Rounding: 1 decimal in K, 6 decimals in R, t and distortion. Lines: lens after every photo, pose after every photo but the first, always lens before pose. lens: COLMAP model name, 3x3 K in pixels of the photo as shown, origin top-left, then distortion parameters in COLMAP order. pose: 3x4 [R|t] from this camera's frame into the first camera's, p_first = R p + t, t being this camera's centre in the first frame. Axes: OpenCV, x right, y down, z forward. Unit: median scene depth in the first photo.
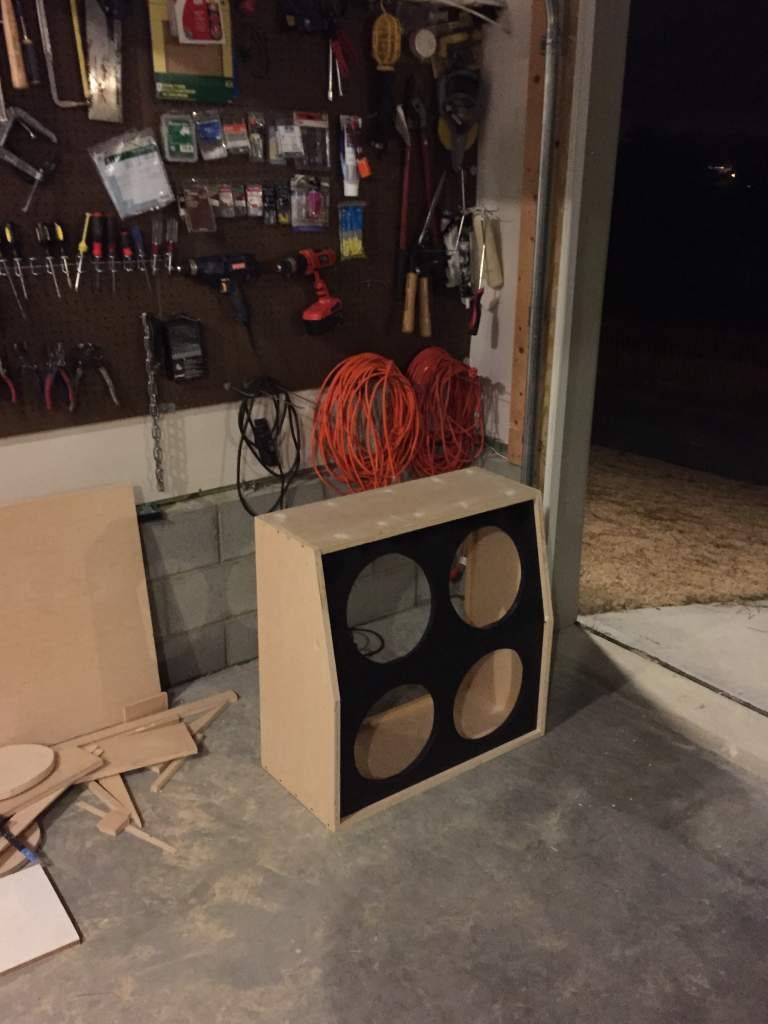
lens RADIAL K [[1021.5, 0, 384.0], [0, 1021.5, 512.0], [0, 0, 1]] dist [0.000142, -0.002128]
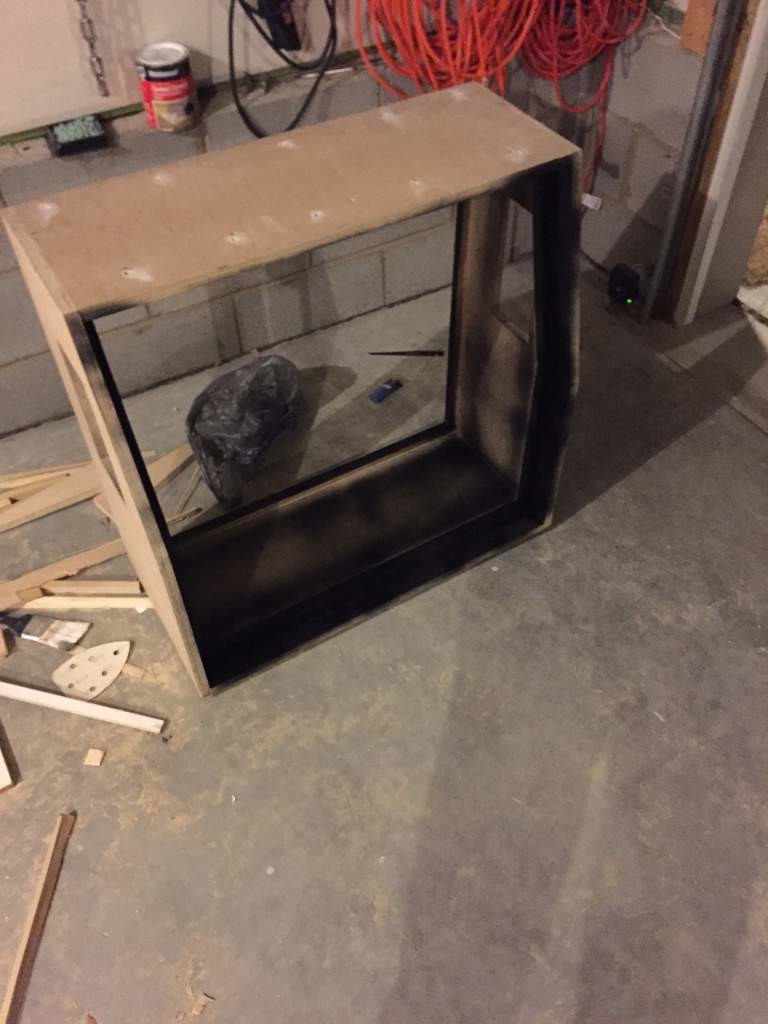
lens RADIAL K [[885.7, 0, 405.4], [0, 885.7, 512.6], [0, 0, 1]] dist [0.134474, -0.207249]
pose [[0.993302, 0.079090, -0.084232, 0.026998], [-0.027773, 0.871069, 0.490376, -0.069818], [0.112156, -0.484752, 0.867431, 0.395203]]
